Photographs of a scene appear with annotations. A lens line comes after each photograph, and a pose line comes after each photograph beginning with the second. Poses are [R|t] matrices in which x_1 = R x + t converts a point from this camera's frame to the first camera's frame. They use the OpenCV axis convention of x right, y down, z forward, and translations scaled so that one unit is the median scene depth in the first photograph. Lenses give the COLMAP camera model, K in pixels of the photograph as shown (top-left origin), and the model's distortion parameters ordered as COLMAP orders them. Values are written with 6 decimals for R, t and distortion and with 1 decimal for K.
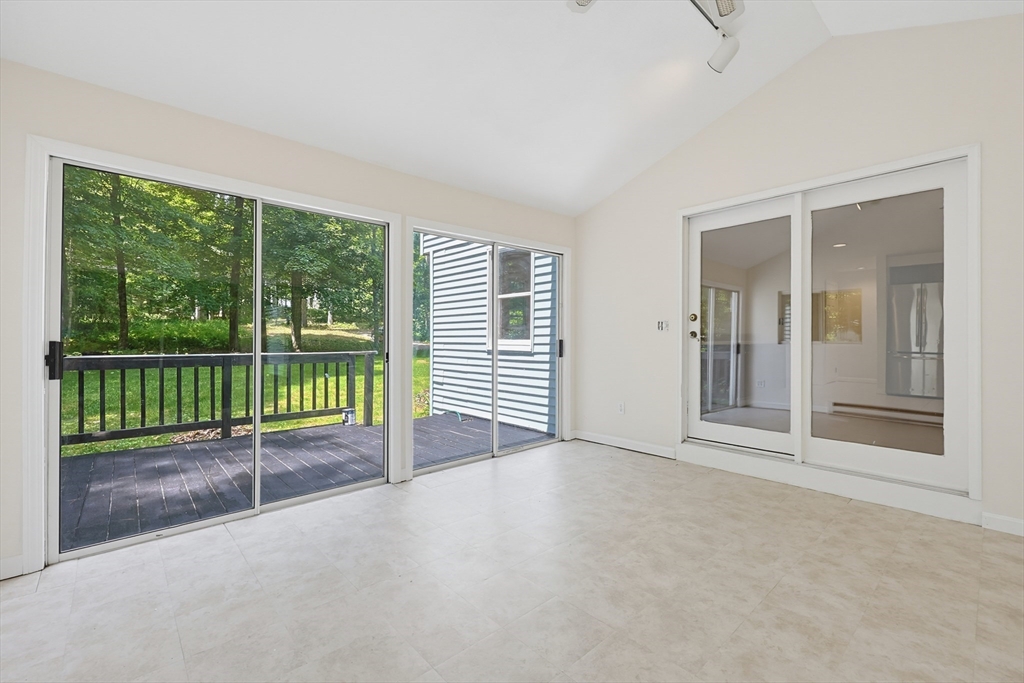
lens RADIAL K [[440.0, 0, 520.0], [0, 440.0, 340.9], [0, 0, 1]] dist [-0.002626, 0.000642]
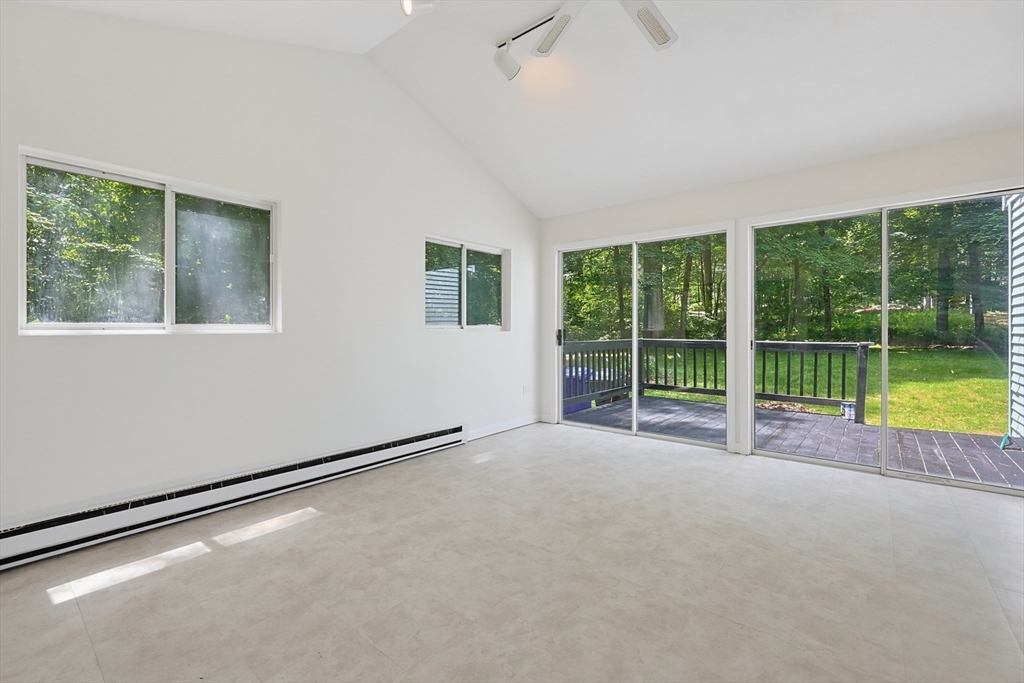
lens RADIAL K [[440.0, 0, 519.2], [0, 440.0, 332.6], [0, 0, 1]] dist [-0.002626, 0.000642]
pose [[0.148779, 0.007743, -0.988840, 1.087272], [-0.006406, 0.999956, 0.006866, 0.003481], [0.988850, 0.005313, 0.148822, 0.375910]]
